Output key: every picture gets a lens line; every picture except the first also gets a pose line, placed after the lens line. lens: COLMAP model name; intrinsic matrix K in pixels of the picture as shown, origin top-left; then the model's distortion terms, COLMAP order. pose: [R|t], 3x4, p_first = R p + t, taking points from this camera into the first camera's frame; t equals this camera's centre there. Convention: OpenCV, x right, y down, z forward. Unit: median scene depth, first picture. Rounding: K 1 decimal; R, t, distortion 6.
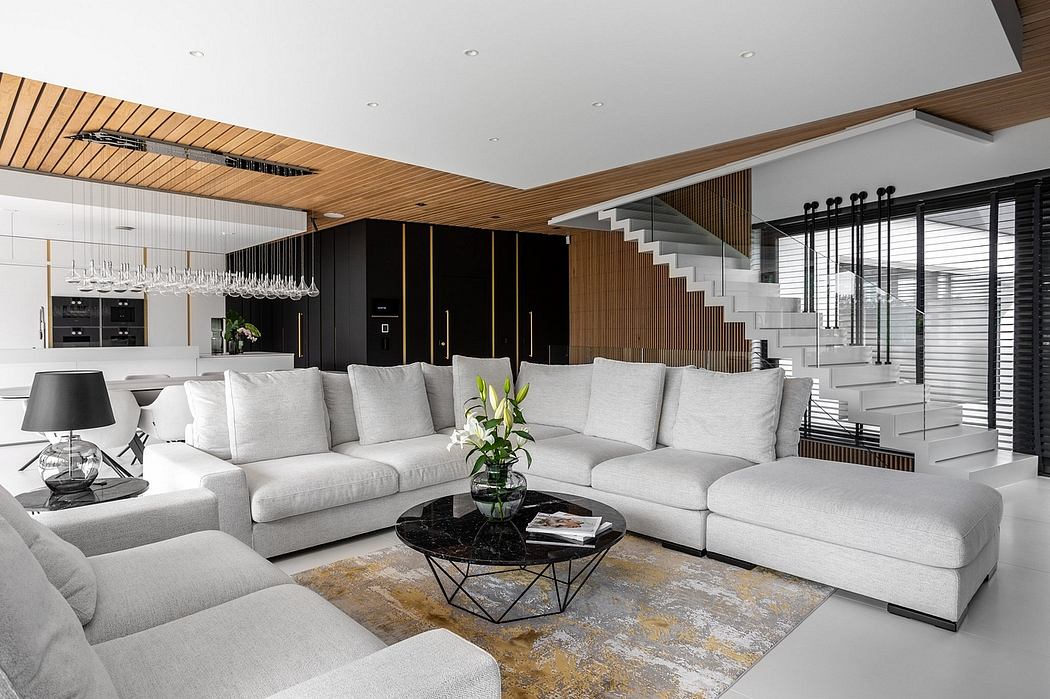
lens RADIAL K [[608.2, 0, 524.0], [0, 608.2, 343.6], [0, 0, 1]] dist [-0.012092, -0.000020]
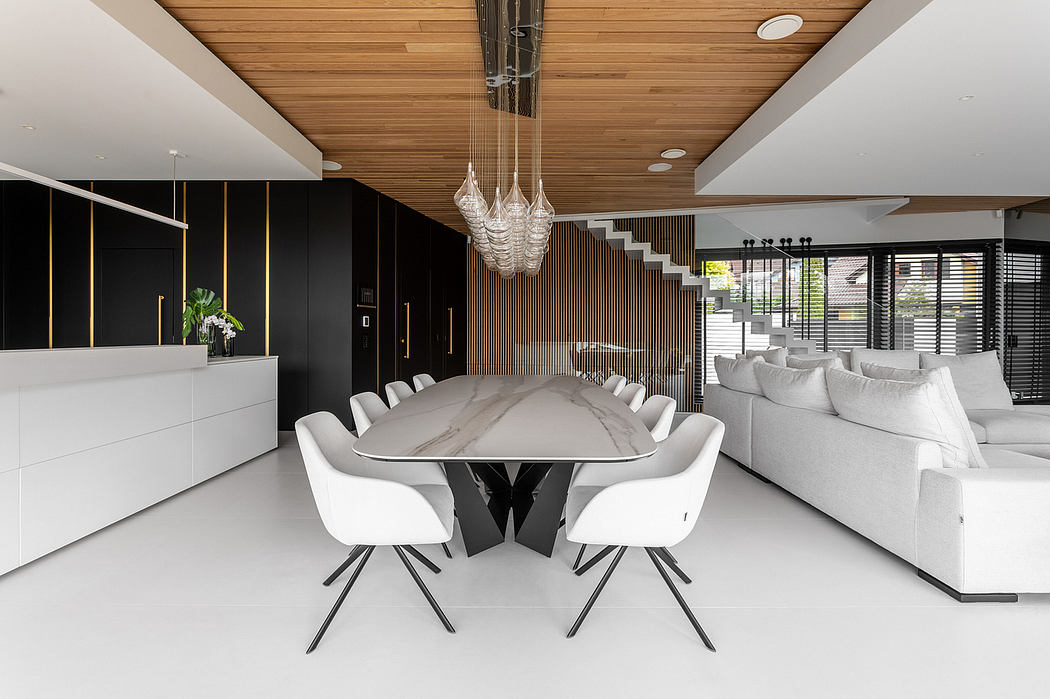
lens RADIAL K [[519.9, 0, 528.4], [0, 519.9, 332.9], [0, 0, 1]] dist [0.002144, 0.000383]
pose [[0.697090, 0.006791, 0.716952, -0.630426], [0.010866, 0.999740, -0.020035, 0.006153], [-0.716902, 0.021756, 0.696835, 0.418806]]
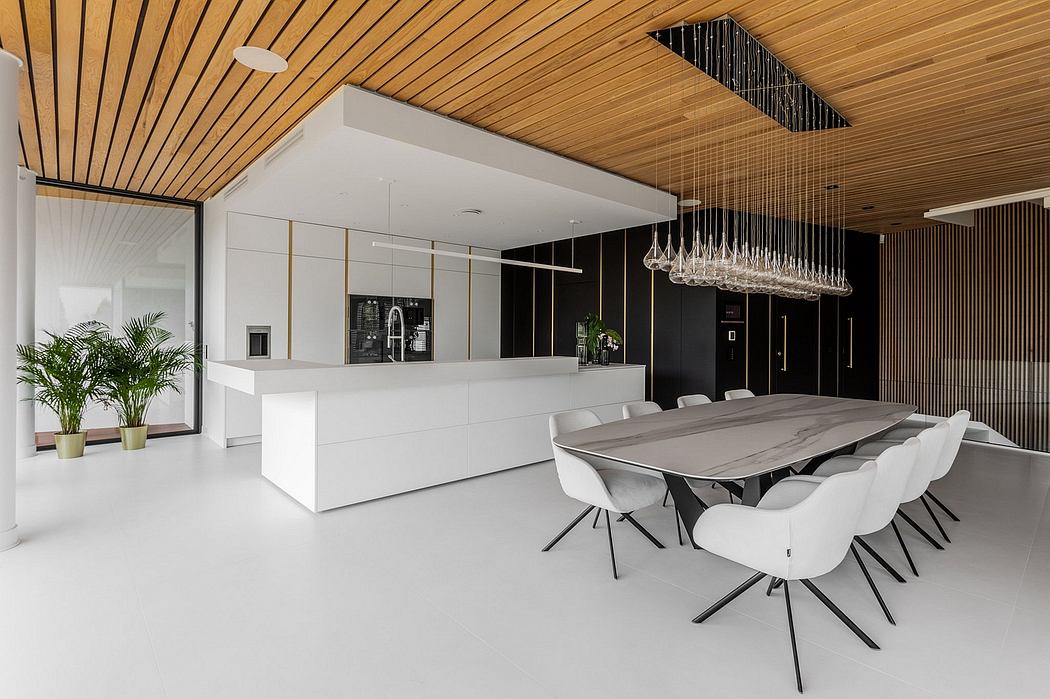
lens RADIAL K [[527.6, 0, 548.4], [0, 527.6, 333.2], [0, 0, 1]] dist [-0.001145, 0.000327]
pose [[0.999760, 0.011530, -0.018618, -0.526959], [-0.011936, 0.999690, -0.021855, -0.010662], [0.018360, 0.022072, 0.999588, 0.278882]]
